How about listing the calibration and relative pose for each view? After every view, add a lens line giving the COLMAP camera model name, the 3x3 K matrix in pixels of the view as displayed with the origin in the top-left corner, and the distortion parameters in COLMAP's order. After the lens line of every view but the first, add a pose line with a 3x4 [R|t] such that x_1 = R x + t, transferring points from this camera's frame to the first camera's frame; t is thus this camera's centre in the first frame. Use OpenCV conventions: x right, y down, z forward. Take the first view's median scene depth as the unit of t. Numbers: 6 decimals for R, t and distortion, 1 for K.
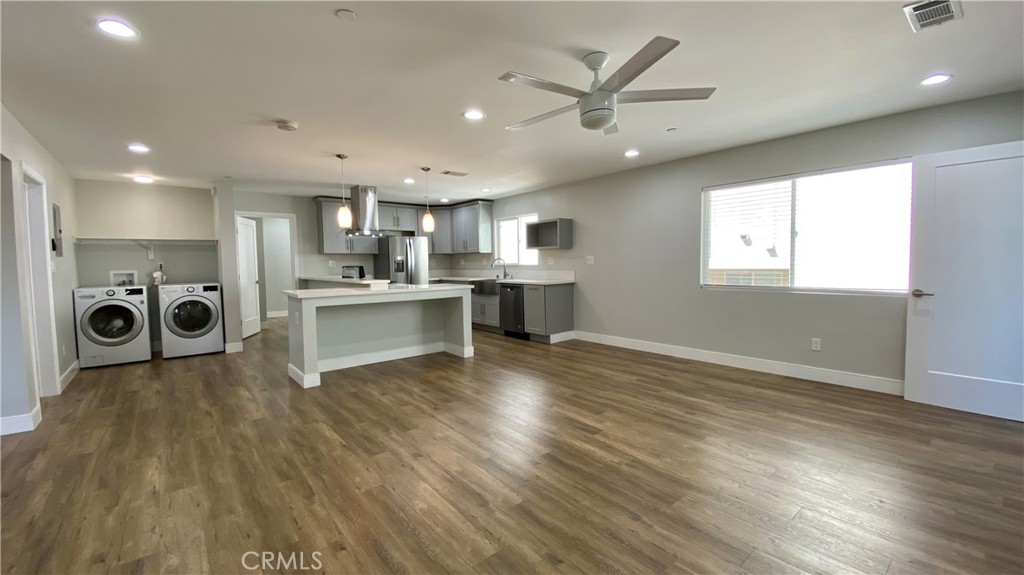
lens RADIAL K [[416.9, 0, 508.7], [0, 416.9, 283.2], [0, 0, 1]] dist [0.047532, -0.032803]
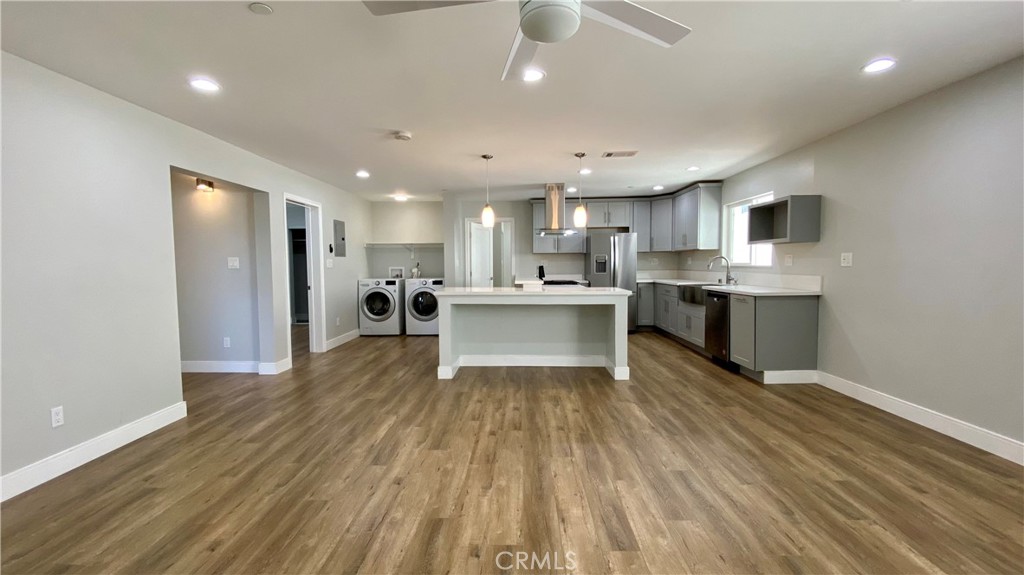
lens RADIAL K [[416.9, 0, 508.7], [0, 416.9, 283.2], [0, 0, 1]] dist [0.047532, -0.032803]
pose [[0.753902, 0.039244, -0.655813, 0.259832], [-0.036863, 0.999169, 0.017414, -0.015179], [0.655952, 0.011047, 0.754722, 0.237967]]
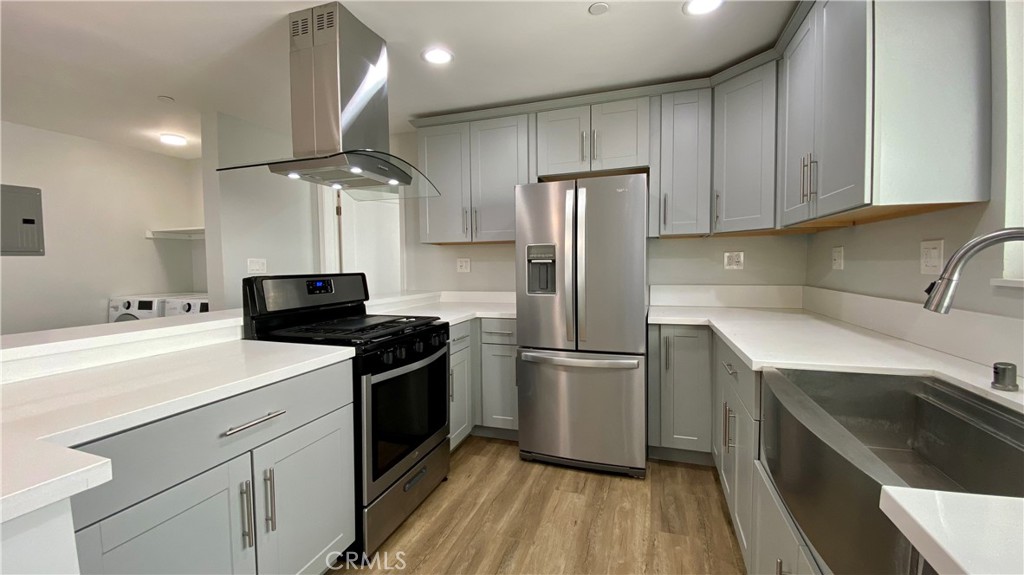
lens RADIAL K [[416.9, 0, 508.7], [0, 416.9, 283.2], [0, 0, 1]] dist [0.047532, -0.032803]
pose [[0.510657, 0.044801, -0.858617, 0.008486], [-0.041172, 0.998770, 0.027627, -0.057312], [0.858798, 0.021243, 0.511873, 1.116037]]
